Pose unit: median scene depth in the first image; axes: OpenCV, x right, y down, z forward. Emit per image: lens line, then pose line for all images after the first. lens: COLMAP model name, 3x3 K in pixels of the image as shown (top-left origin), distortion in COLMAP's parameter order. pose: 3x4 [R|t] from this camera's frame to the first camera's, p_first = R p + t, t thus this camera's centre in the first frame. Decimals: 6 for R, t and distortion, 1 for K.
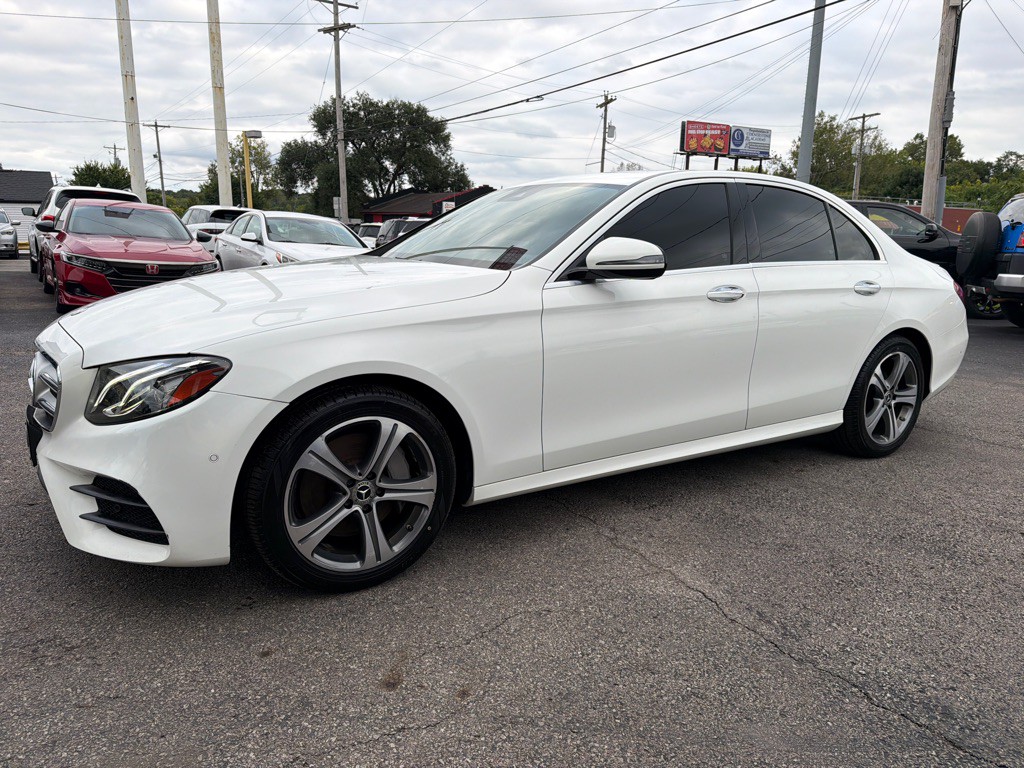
lens RADIAL K [[712.5, 0, 512.0], [0, 712.5, 384.0], [0, 0, 1]] dist [0.080415, -0.107678]
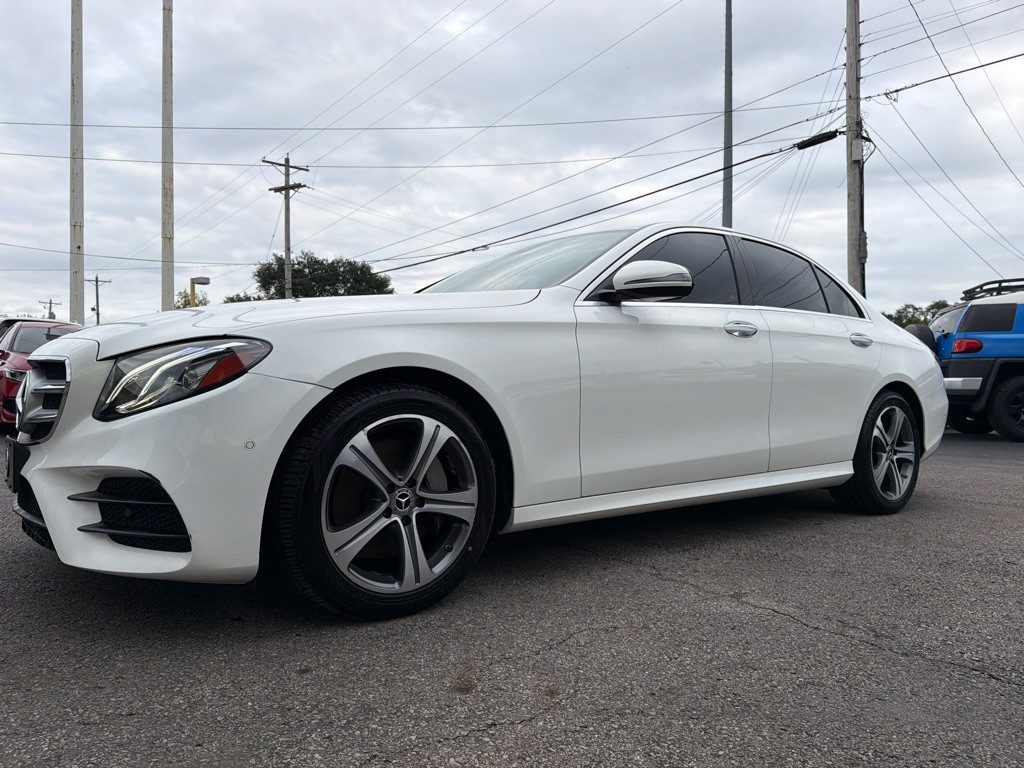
lens RADIAL K [[713.8, 0, 515.5], [0, 713.8, 379.7], [0, 0, 1]] dist [0.082161, -0.110929]
pose [[0.995990, -0.012824, 0.088537, -0.084023], [0.031237, 0.977234, -0.209855, 0.114215], [-0.083830, 0.211779, 0.973716, 0.043378]]
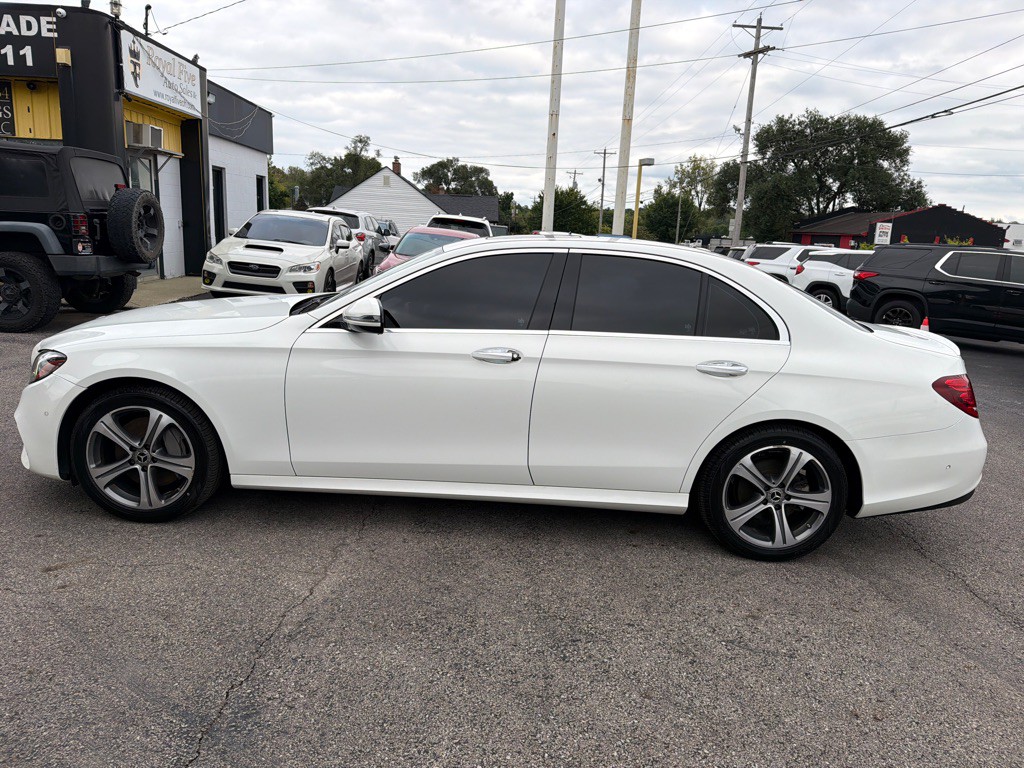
lens RADIAL K [[716.4, 0, 517.2], [0, 716.4, 380.2], [0, 0, 1]] dist [0.023353, -0.023170]
pose [[0.835065, 0.136426, -0.532967, 0.706606], [-0.151211, 0.988371, 0.016077, -0.085864], [0.528963, 0.067165, 0.845983, 0.080559]]
